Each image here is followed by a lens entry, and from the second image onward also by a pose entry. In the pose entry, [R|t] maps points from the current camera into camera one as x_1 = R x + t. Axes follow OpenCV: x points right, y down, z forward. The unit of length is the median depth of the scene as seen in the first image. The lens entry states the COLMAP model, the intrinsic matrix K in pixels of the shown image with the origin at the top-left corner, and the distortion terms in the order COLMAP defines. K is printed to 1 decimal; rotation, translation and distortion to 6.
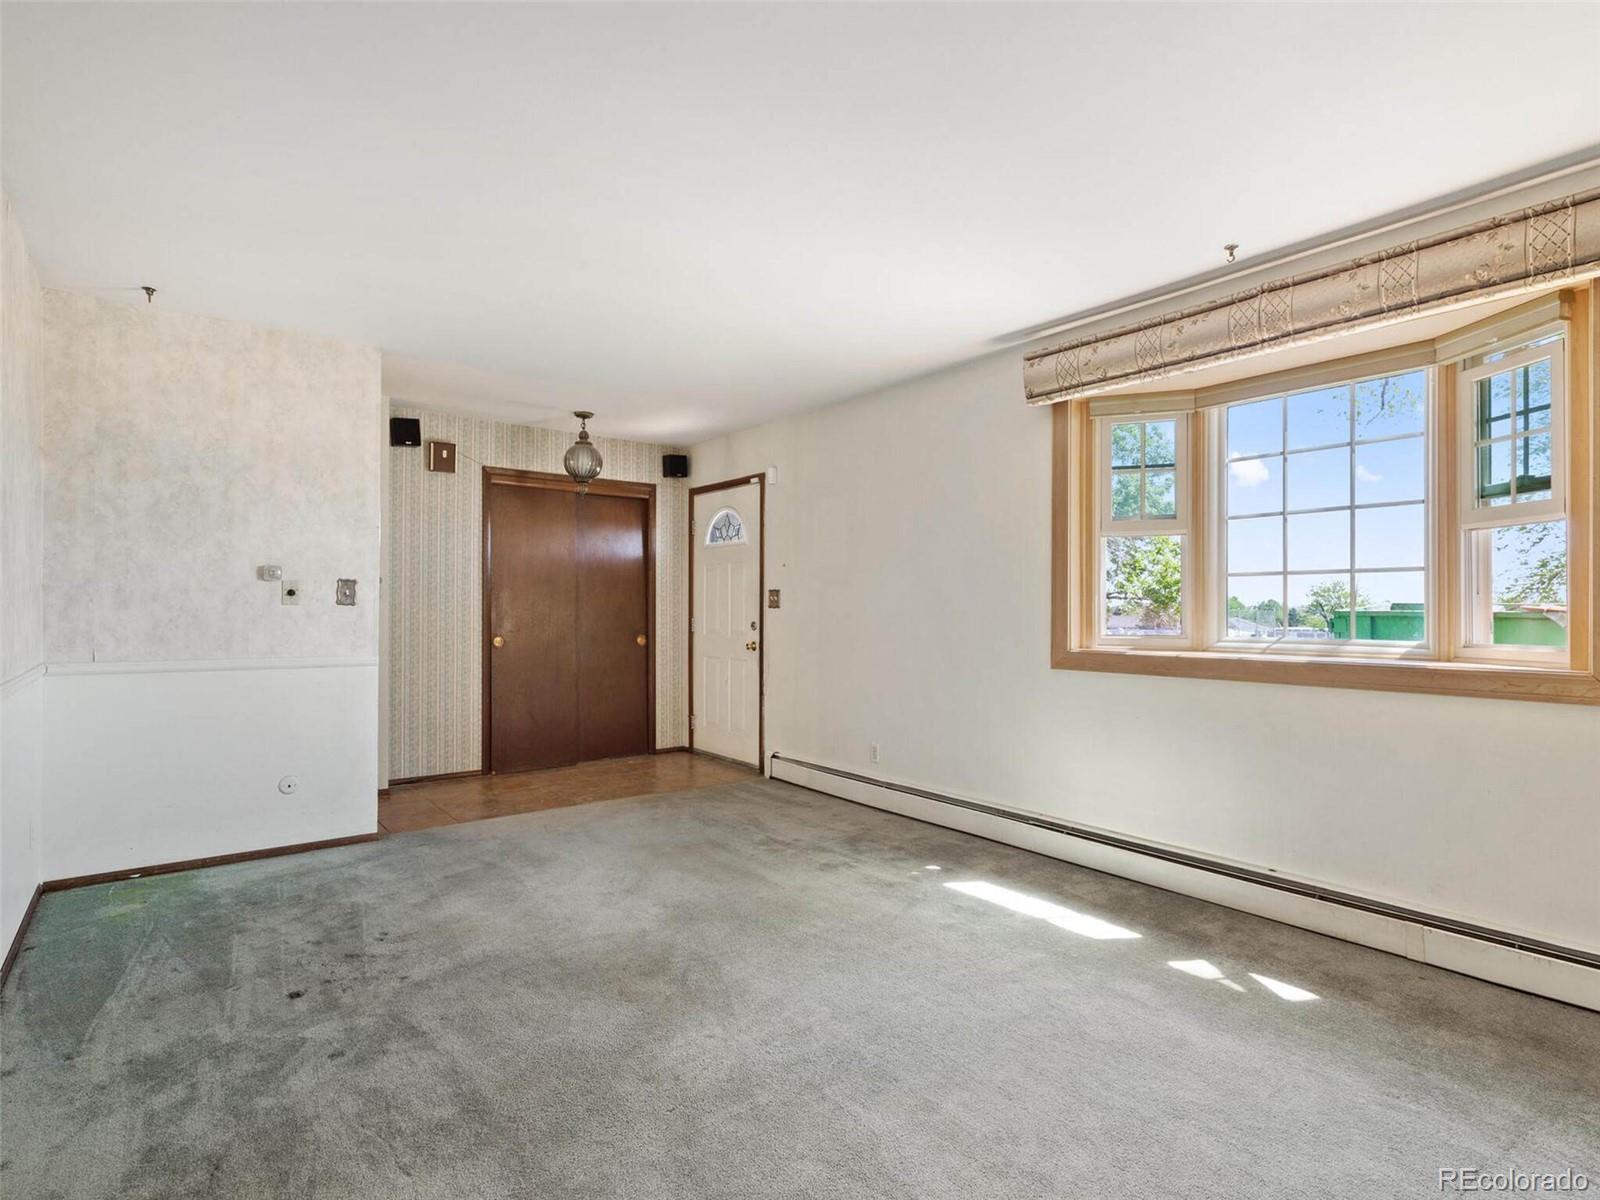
lens RADIAL K [[826.3, 0, 803.7], [0, 826.3, 604.3], [0, 0, 1]] dist [0.001075, 0.000241]
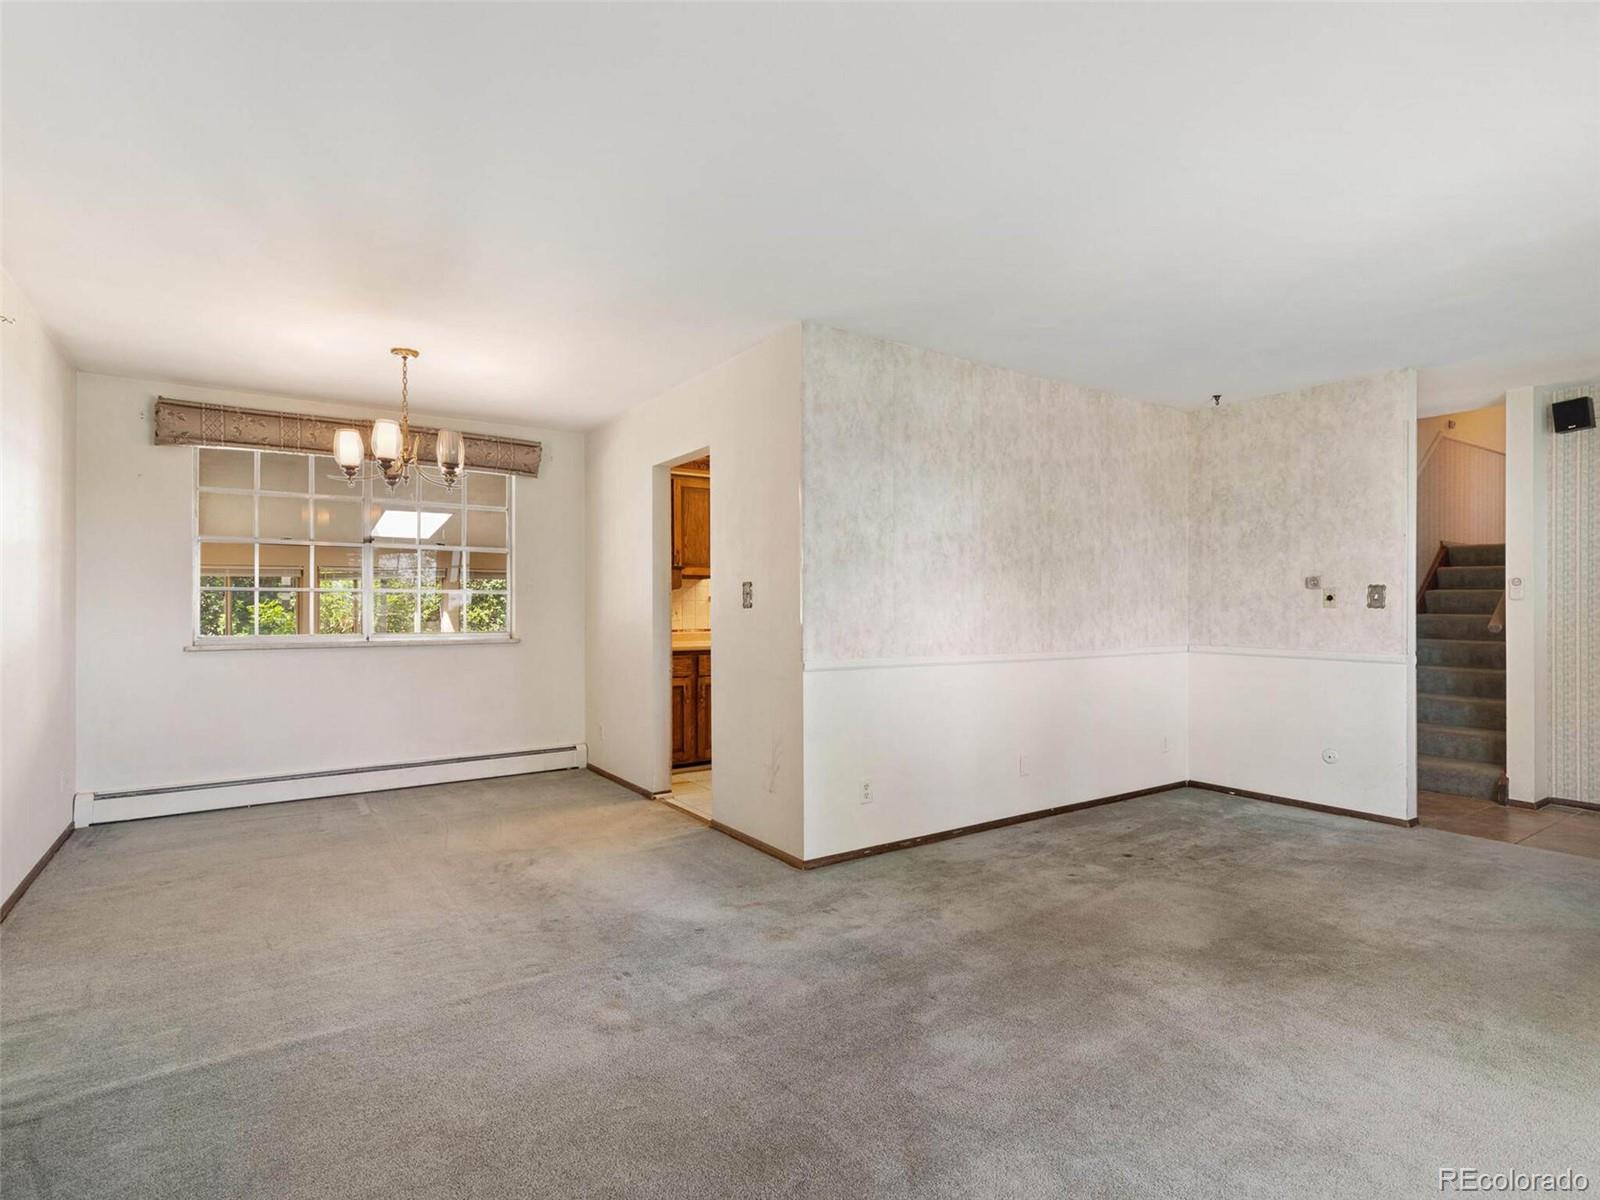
lens RADIAL K [[808.1, 0, 807.8], [0, 808.1, 603.6], [0, 0, 1]] dist [0.004609, 0.000395]
pose [[-0.056525, -0.007300, -0.998375, 0.672682], [0.003134, 0.999967, -0.007489, 0.000843], [0.998396, -0.003553, -0.056500, 0.332691]]
